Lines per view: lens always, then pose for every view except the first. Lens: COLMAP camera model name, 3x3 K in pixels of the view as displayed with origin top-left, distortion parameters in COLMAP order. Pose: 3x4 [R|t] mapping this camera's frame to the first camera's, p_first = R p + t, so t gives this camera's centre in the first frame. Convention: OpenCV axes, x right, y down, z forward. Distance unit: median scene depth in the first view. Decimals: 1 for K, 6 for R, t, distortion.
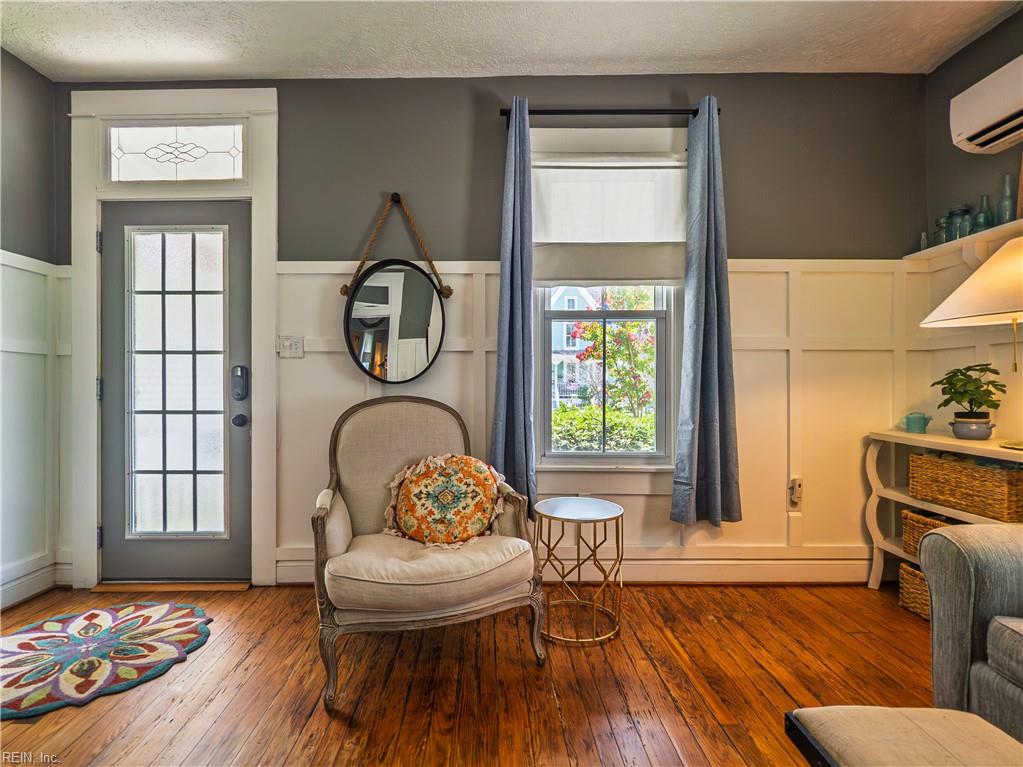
lens RADIAL K [[539.3, 0, 509.6], [0, 539.3, 384.2], [0, 0, 1]] dist [0.005040, -0.000233]
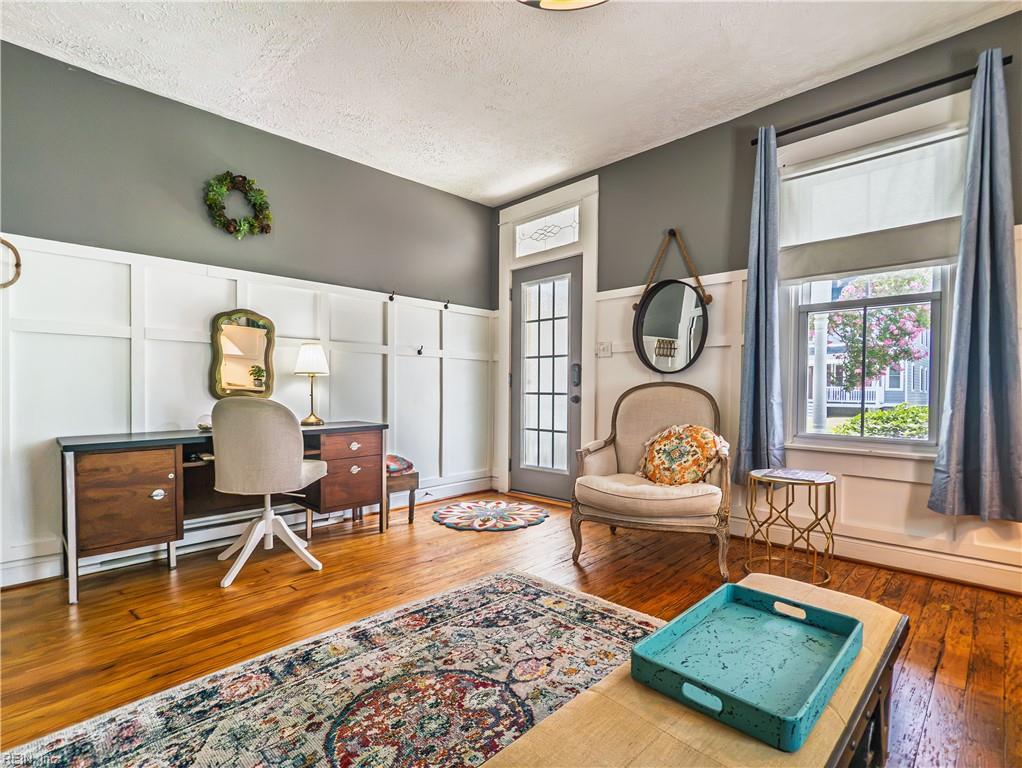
lens RADIAL K [[538.8, 0, 510.3], [0, 538.8, 387.8], [0, 0, 1]] dist [0.005040, -0.000233]
pose [[0.709687, -0.000702, -0.704517, 0.449304], [0.000686, 1.000000, -0.000306, 0.034803], [0.704517, -0.000266, 0.709687, -0.218237]]
